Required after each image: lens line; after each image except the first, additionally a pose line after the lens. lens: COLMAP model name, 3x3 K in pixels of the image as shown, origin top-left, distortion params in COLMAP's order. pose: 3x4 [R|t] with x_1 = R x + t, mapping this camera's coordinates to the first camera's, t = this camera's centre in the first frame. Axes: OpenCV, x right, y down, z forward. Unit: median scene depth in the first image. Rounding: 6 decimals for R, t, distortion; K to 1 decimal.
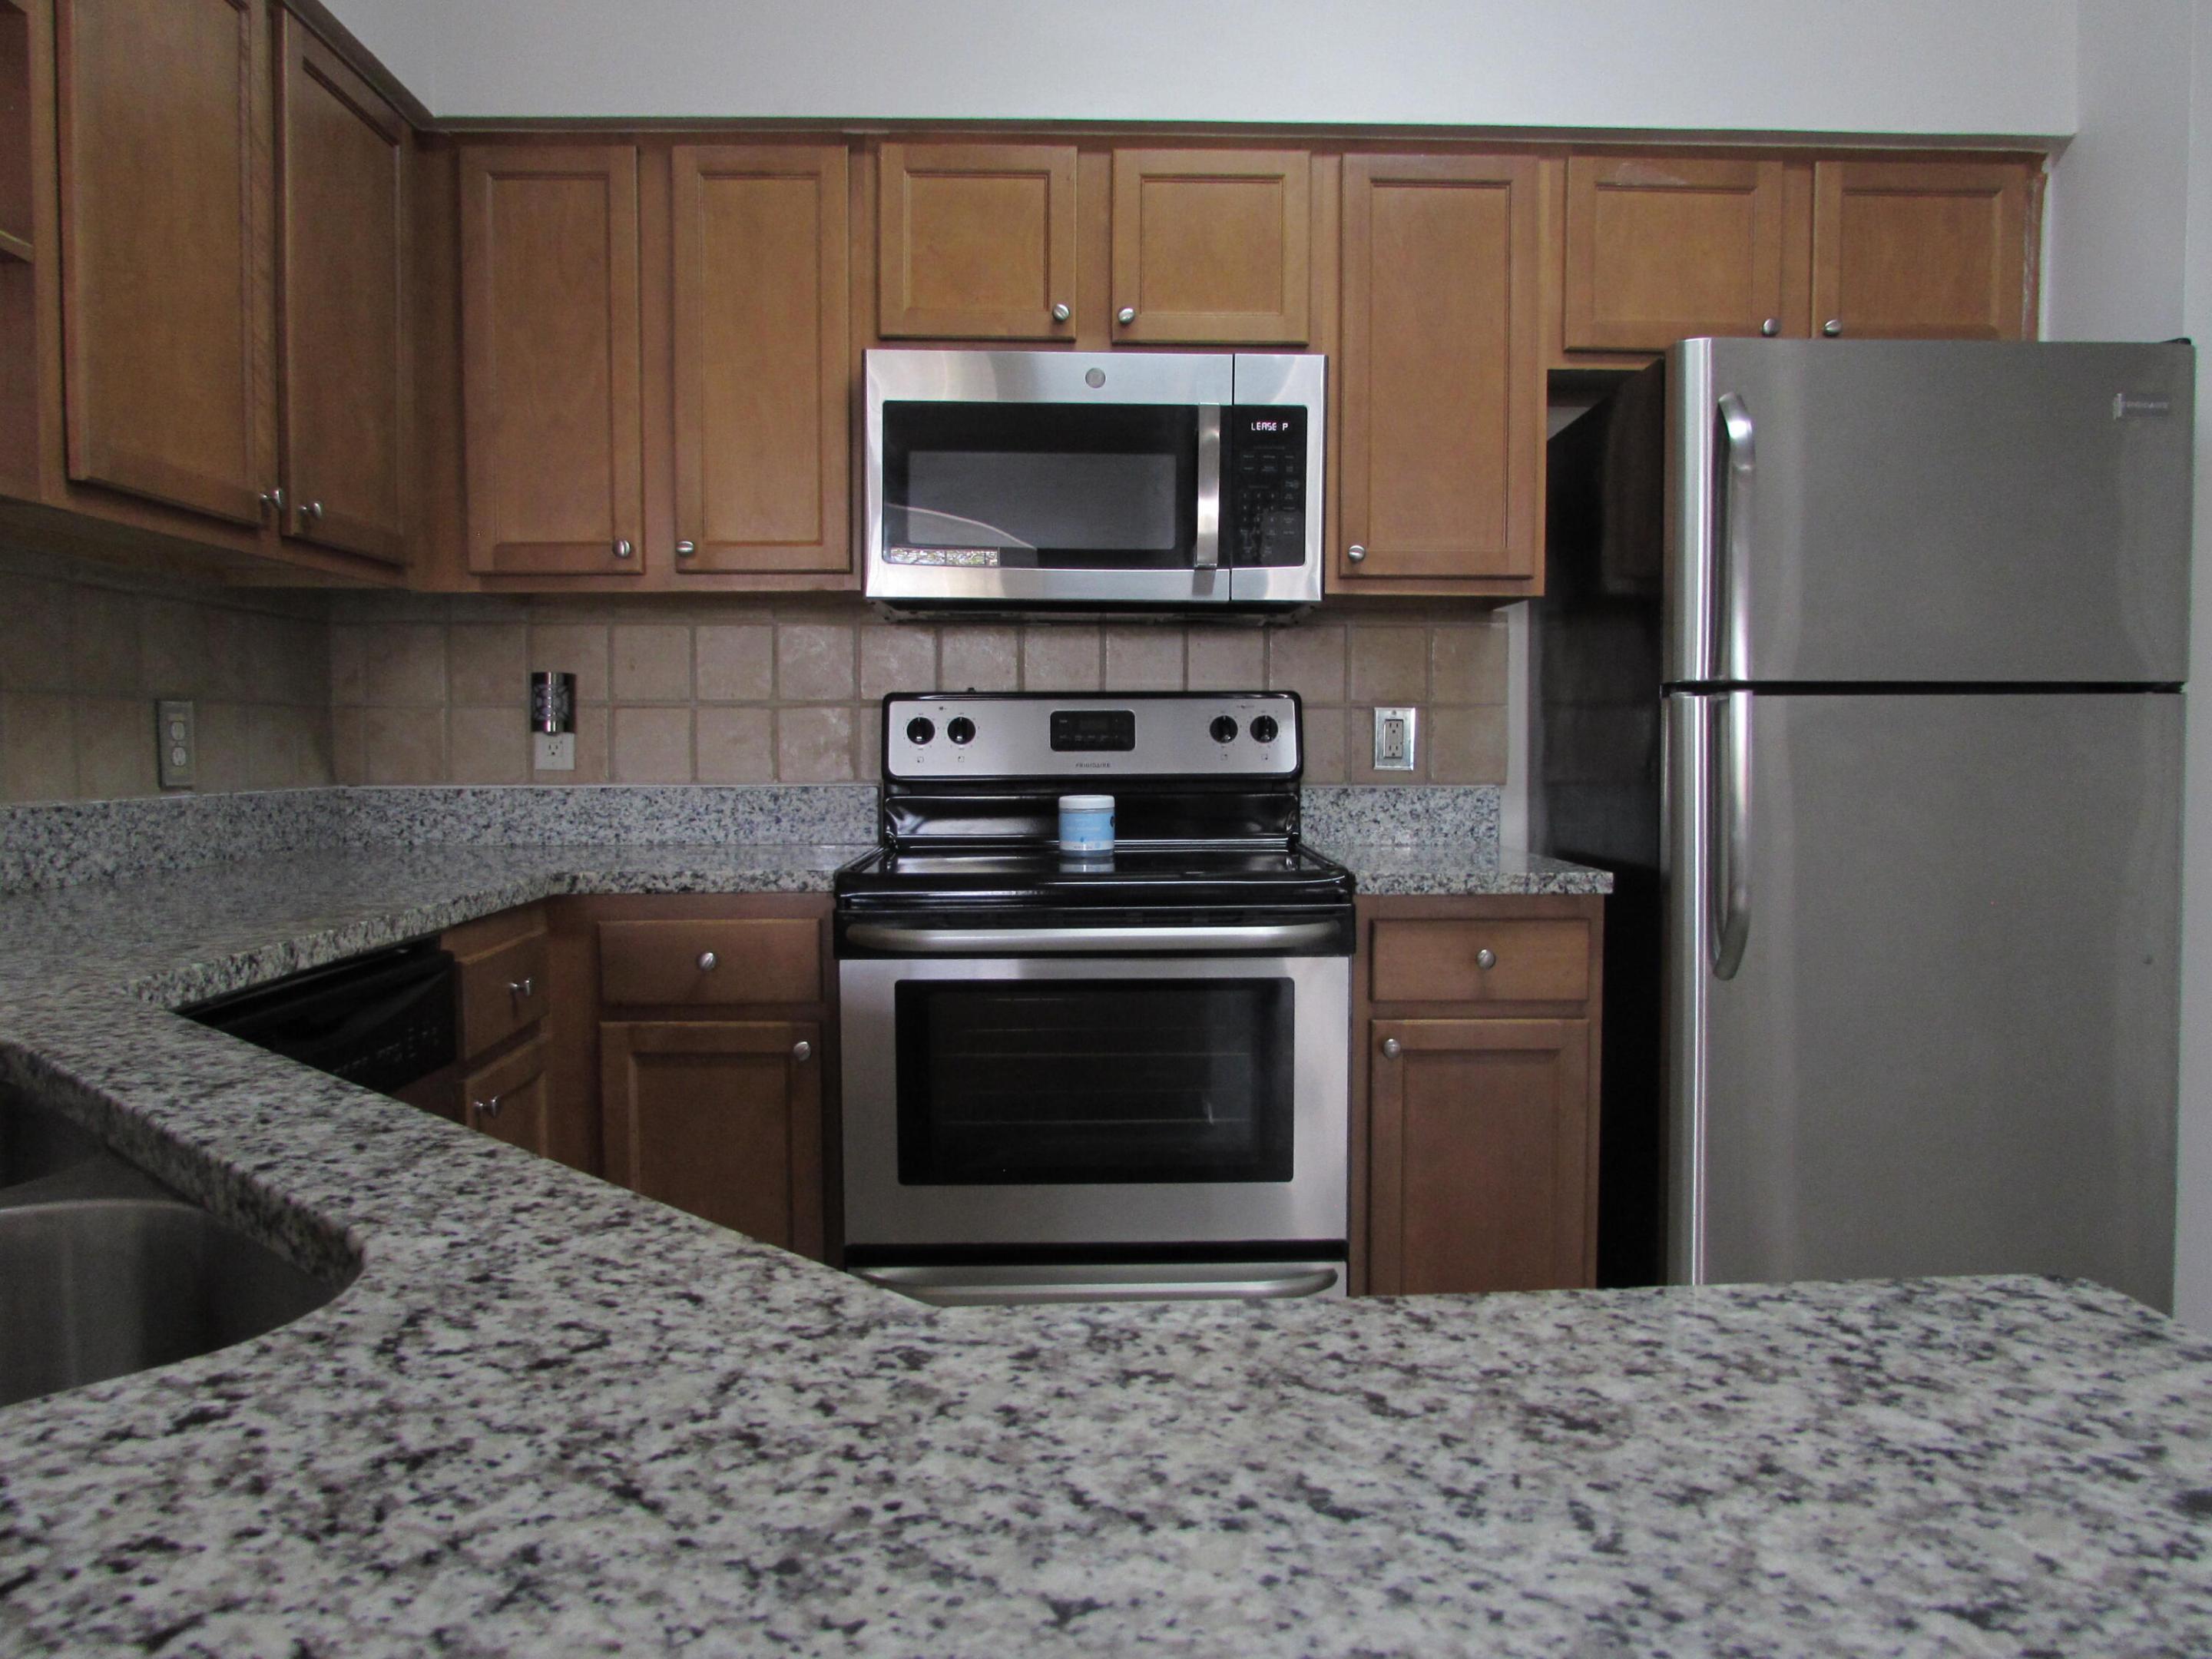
lens RADIAL K [[1575.0, 0, 1106.0], [0, 1575.0, 829.5], [0, 0, 1]] dist [-0.026017, 0.001488]
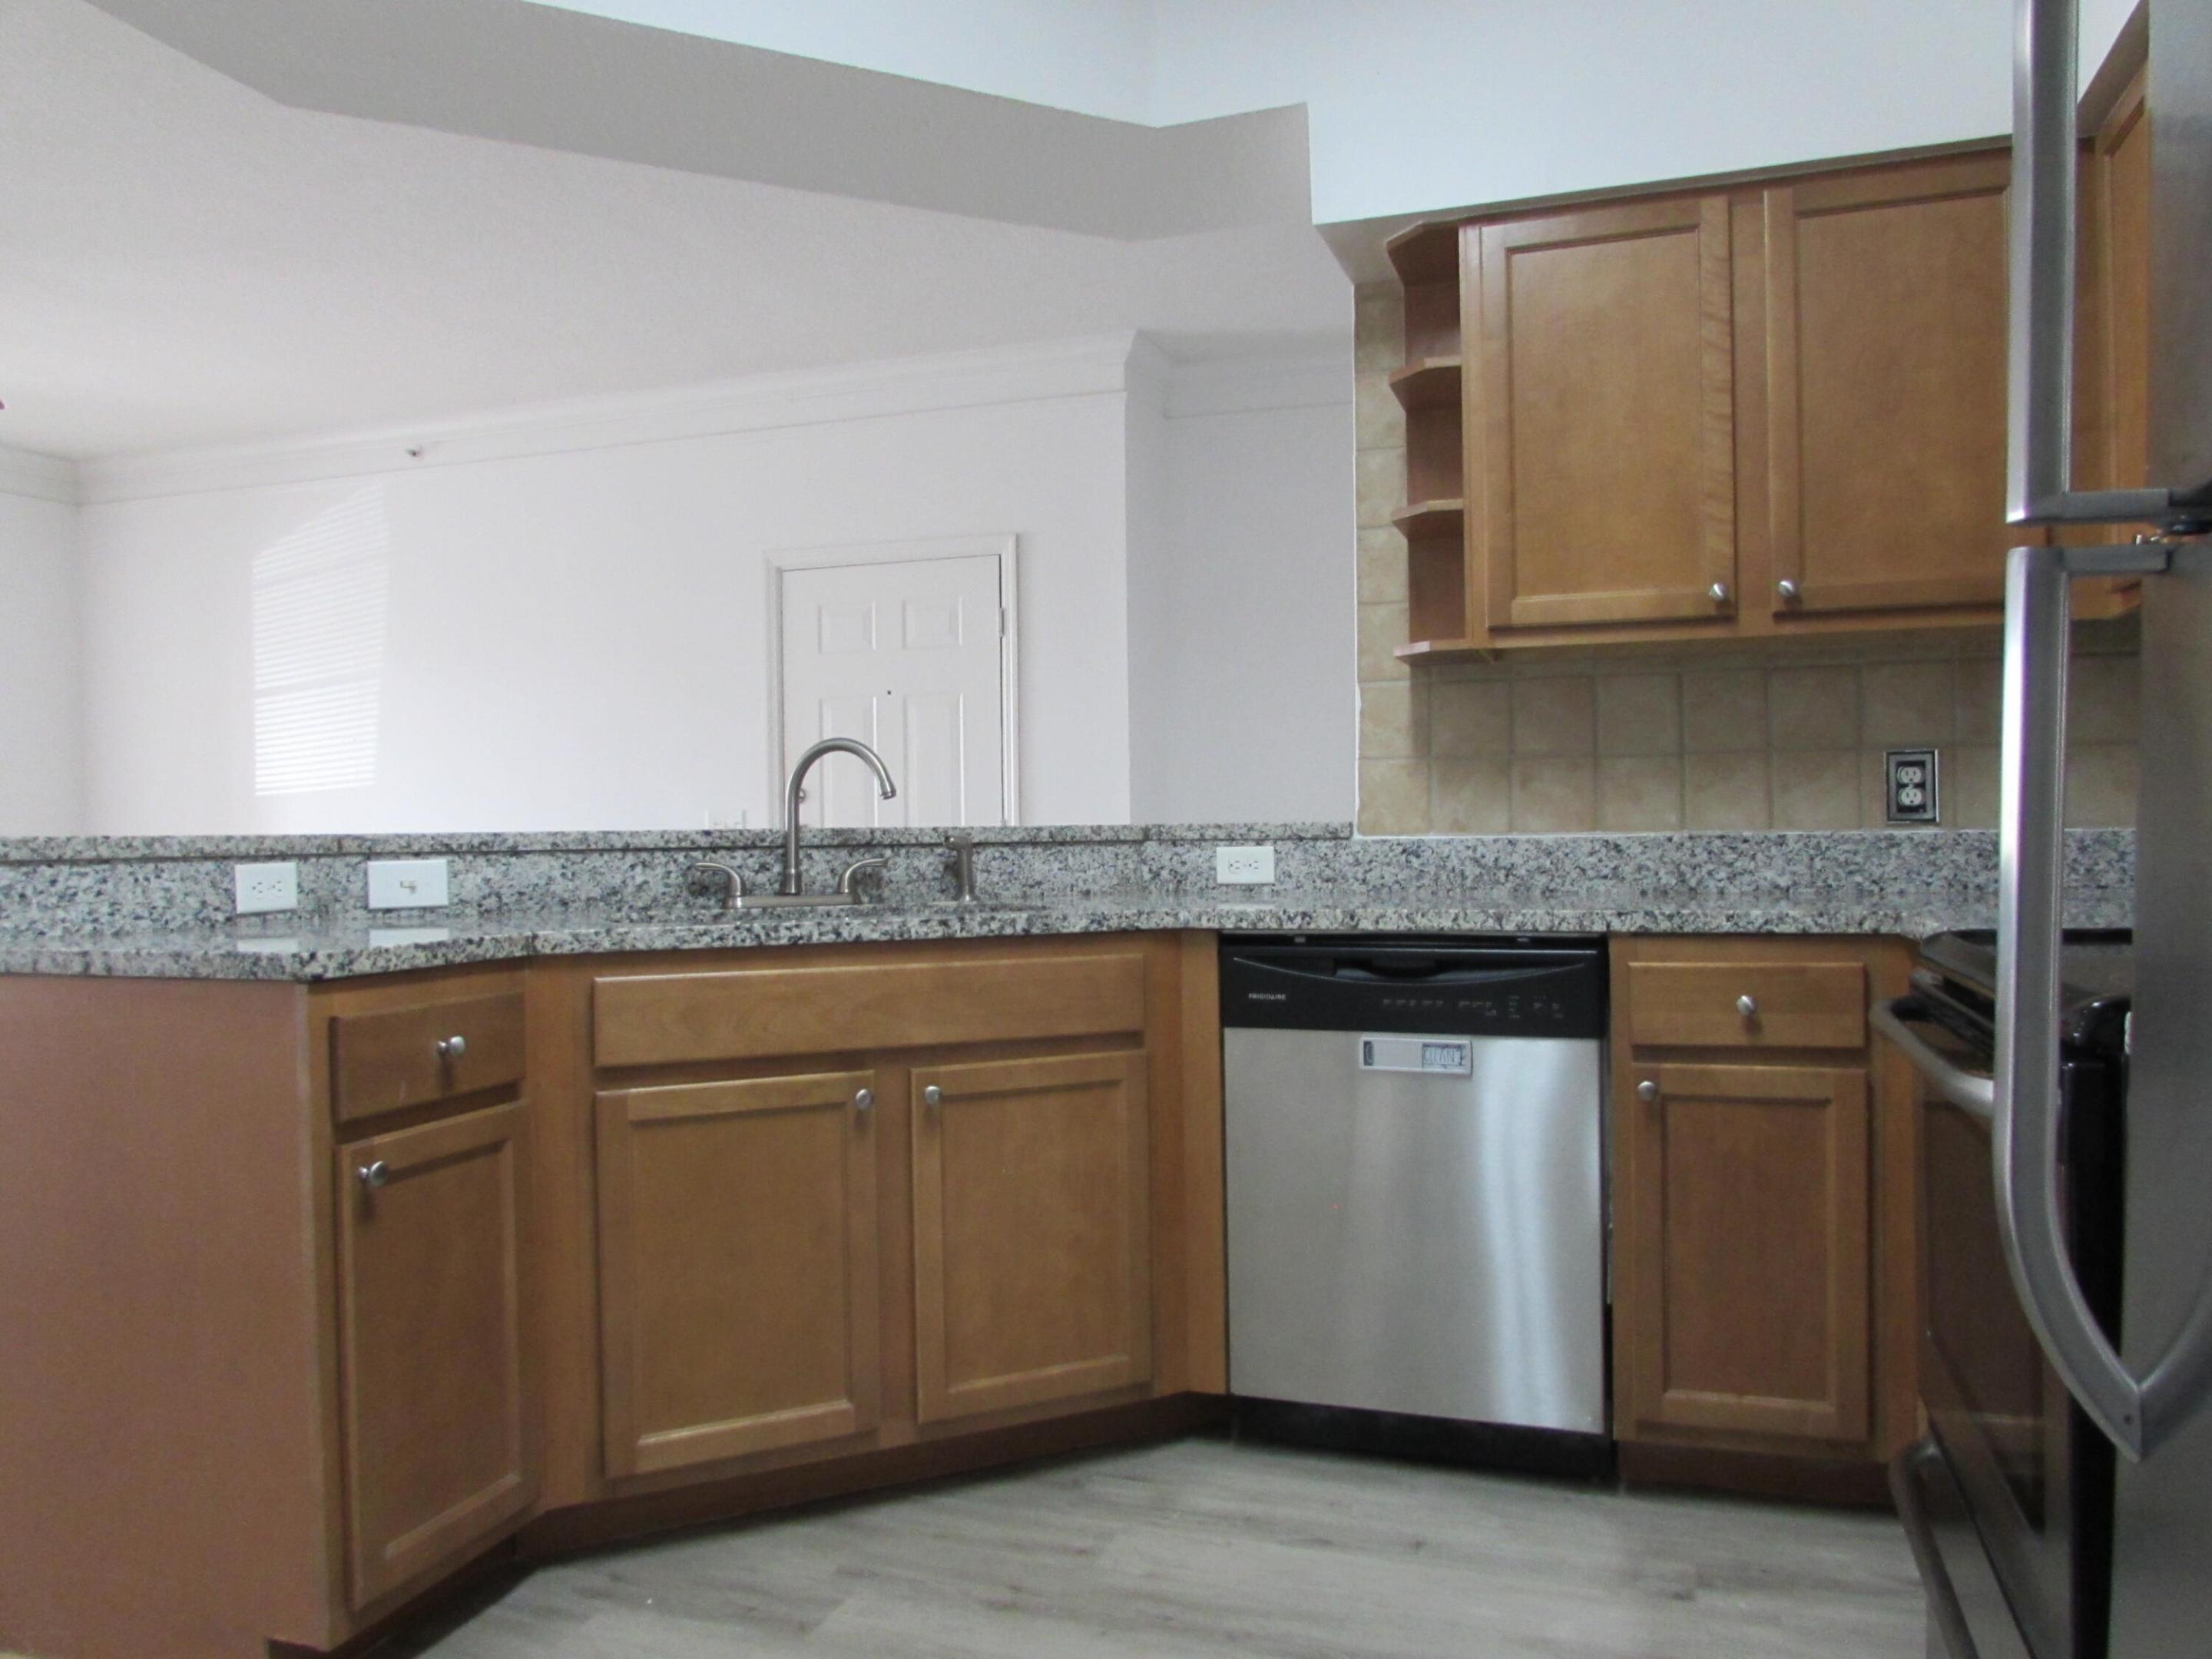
lens RADIAL K [[1545.0, 0, 1106.9], [0, 1545.0, 841.0], [0, 0, 1]] dist [-0.048358, 0.014046]
pose [[-0.358607, 0.014163, -0.933381, 0.636969], [-0.036955, 0.998886, 0.029355, -0.023226], [0.932757, 0.045020, -0.357684, 0.782863]]
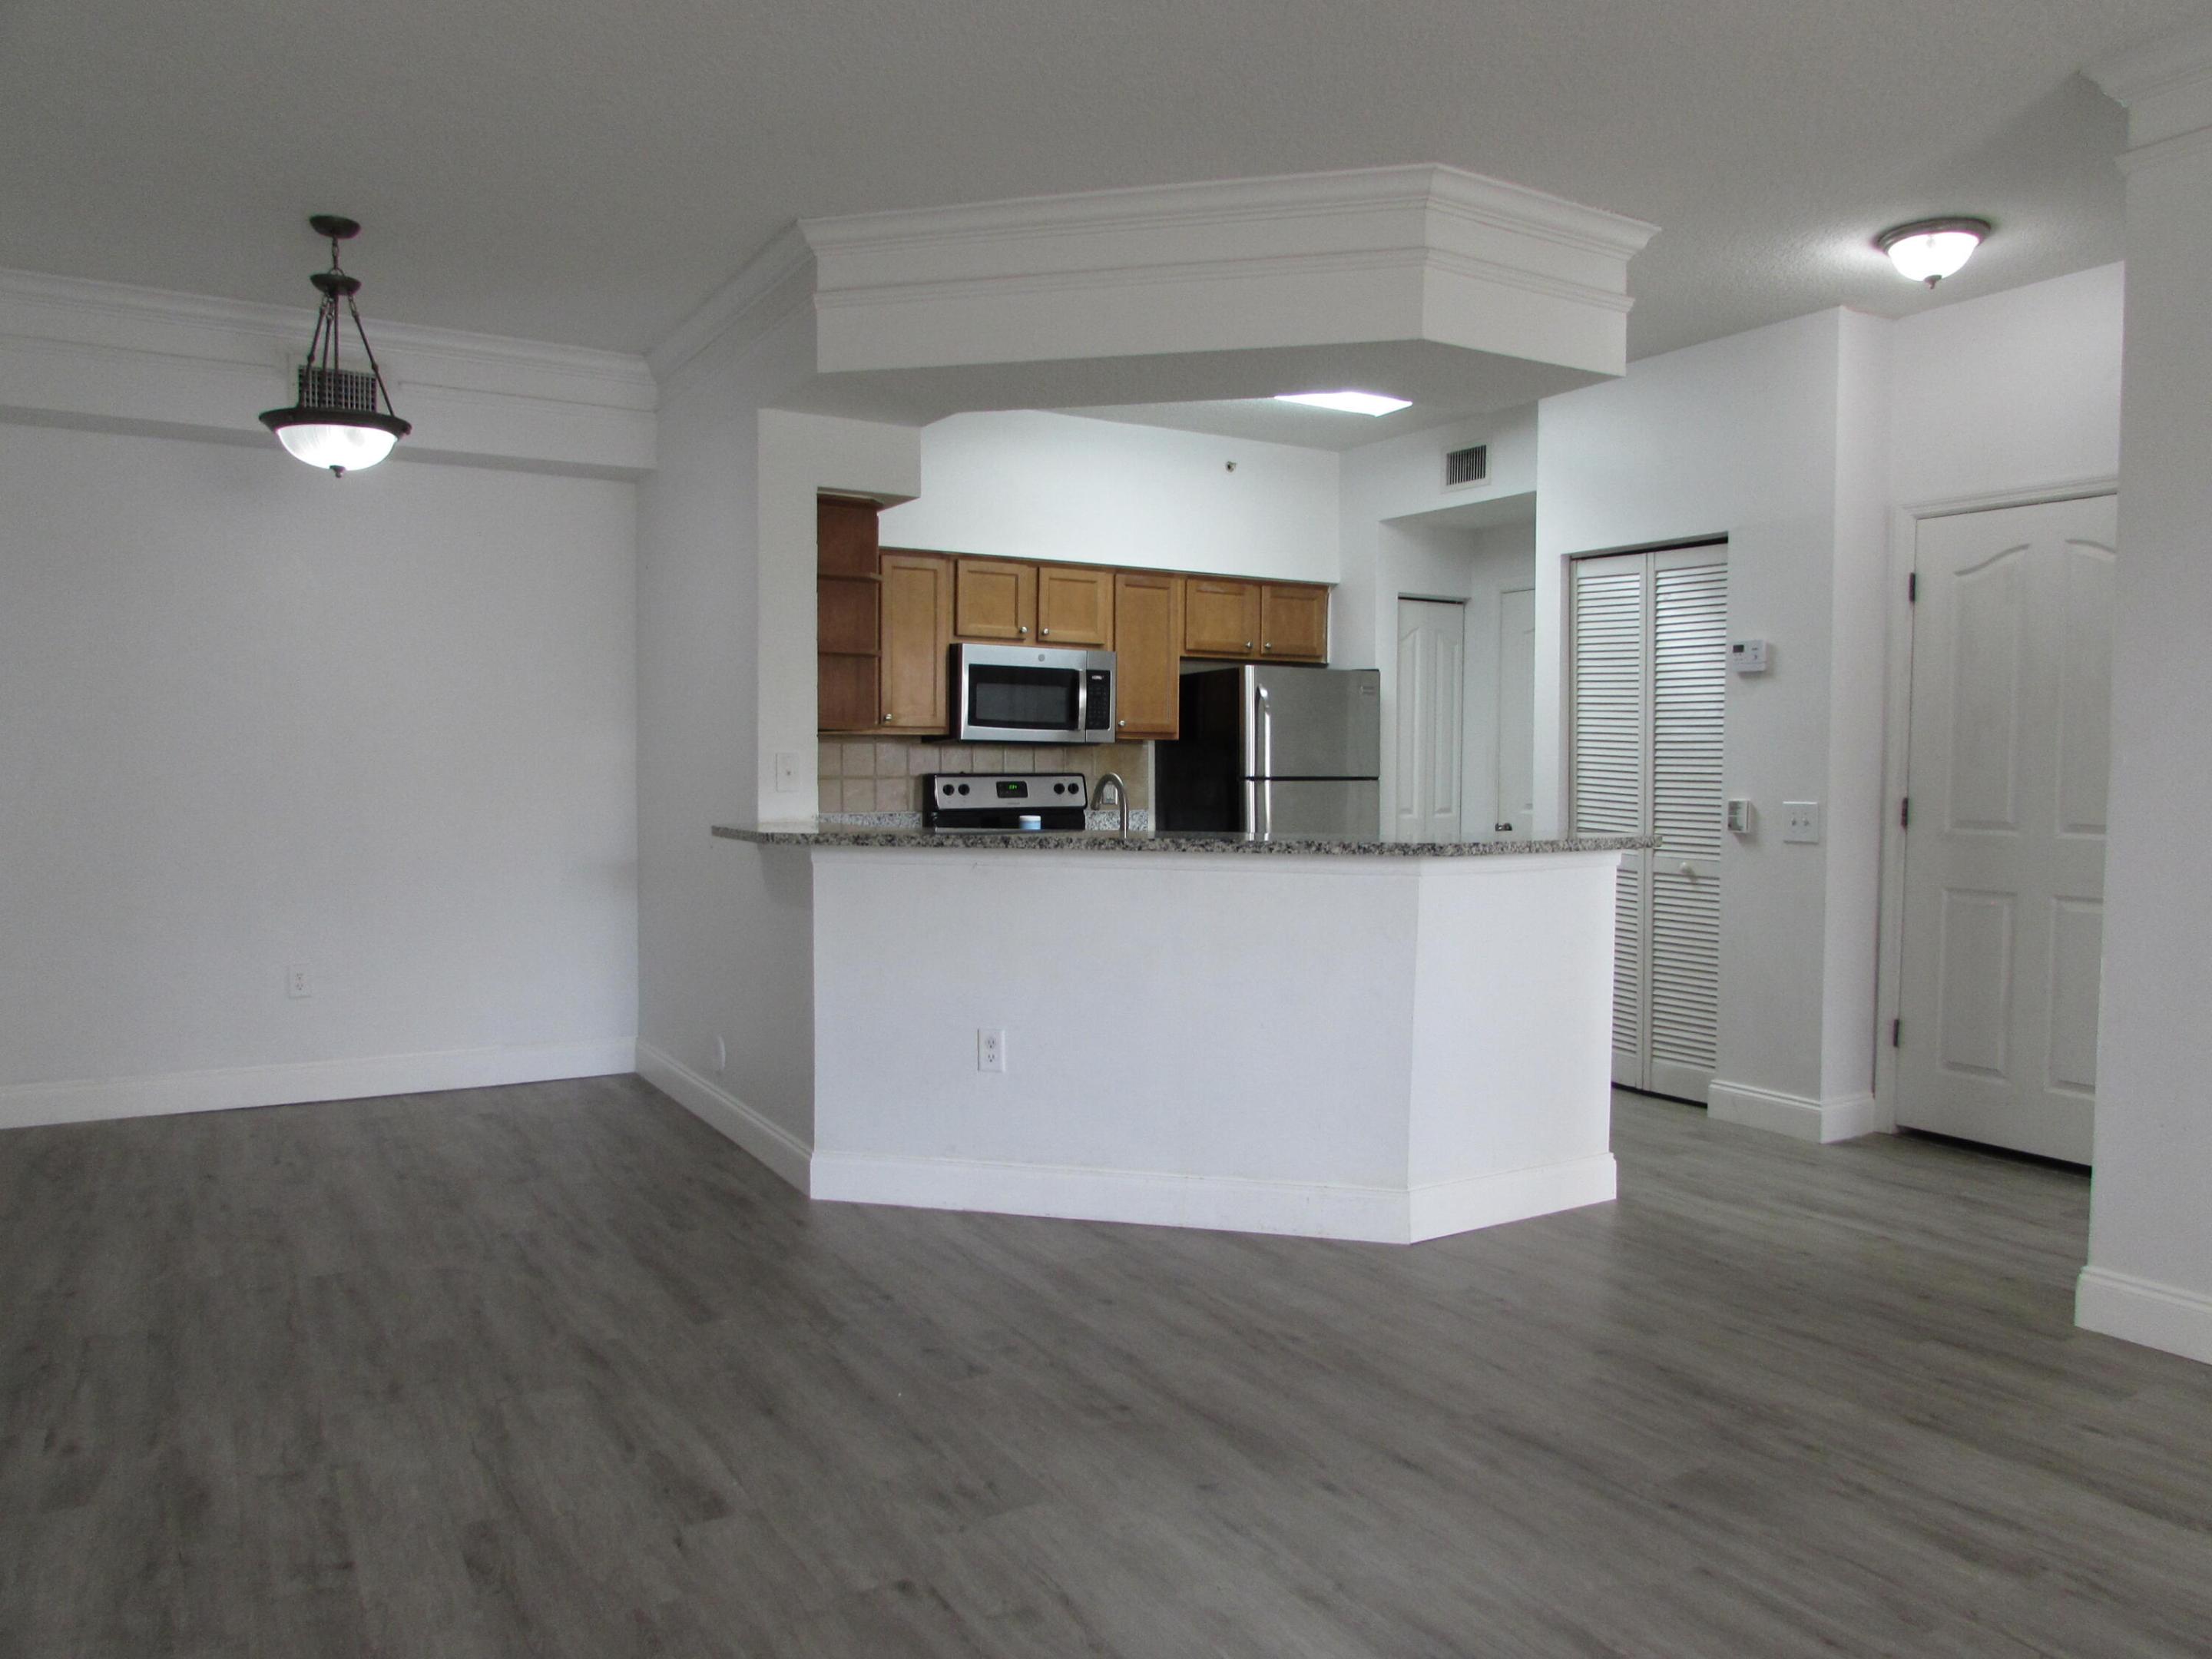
lens RADIAL K [[1545.0, 0, 1106.9], [0, 1545.0, 841.0], [0, 0, 1]] dist [-0.048358, 0.014046]
pose [[0.873030, -0.017377, 0.487357, -1.155145], [0.019569, 0.999808, 0.000594, 0.020767], [-0.487274, 0.009019, 0.873203, -1.286326]]
